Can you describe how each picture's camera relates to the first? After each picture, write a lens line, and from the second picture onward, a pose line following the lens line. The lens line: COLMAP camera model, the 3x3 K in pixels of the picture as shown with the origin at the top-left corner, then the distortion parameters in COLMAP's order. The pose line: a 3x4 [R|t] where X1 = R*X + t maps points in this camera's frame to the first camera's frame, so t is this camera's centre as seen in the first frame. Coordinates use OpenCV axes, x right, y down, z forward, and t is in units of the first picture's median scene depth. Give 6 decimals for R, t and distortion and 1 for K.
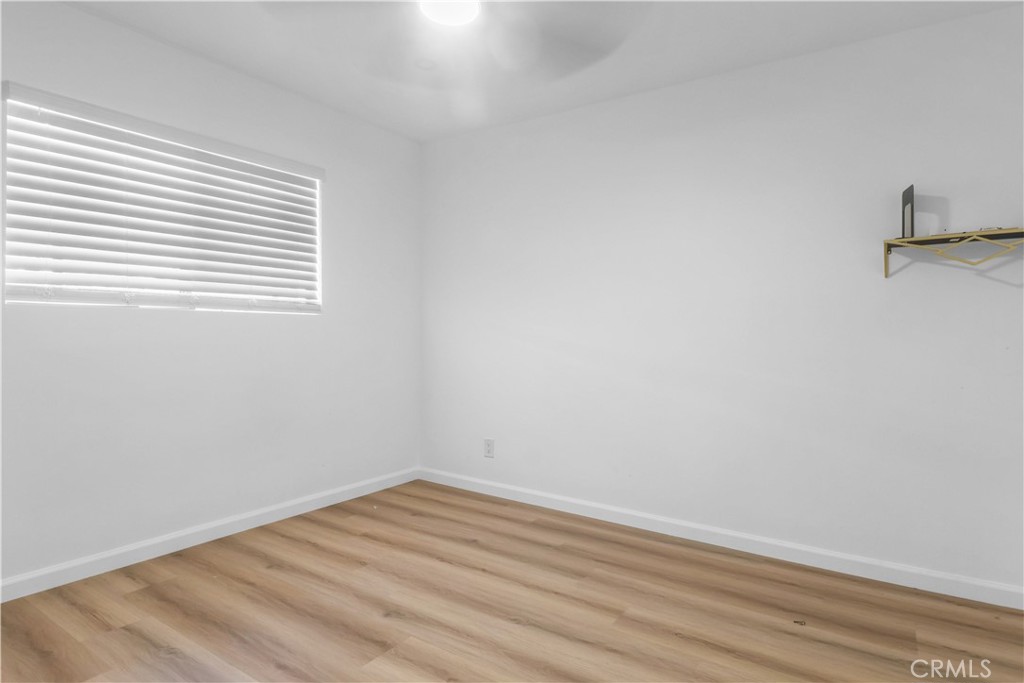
lens RADIAL K [[561.0, 0, 511.0], [0, 561.0, 338.2], [0, 0, 1]] dist [0.000212, -0.000636]
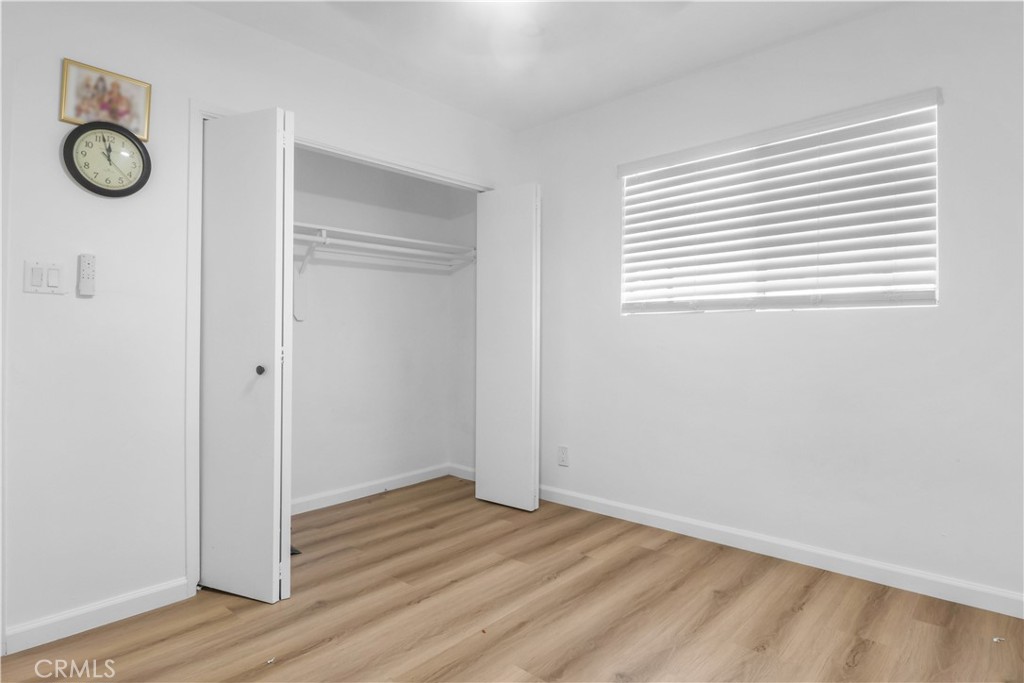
lens RADIAL K [[561.0, 0, 511.0], [0, 561.0, 338.2], [0, 0, 1]] dist [0.000212, -0.000636]
pose [[-0.137674, 0.001171, -0.990477, 0.516833], [-0.003800, 0.999991, 0.001710, -0.005115], [0.990470, 0.003999, -0.137668, 0.787609]]
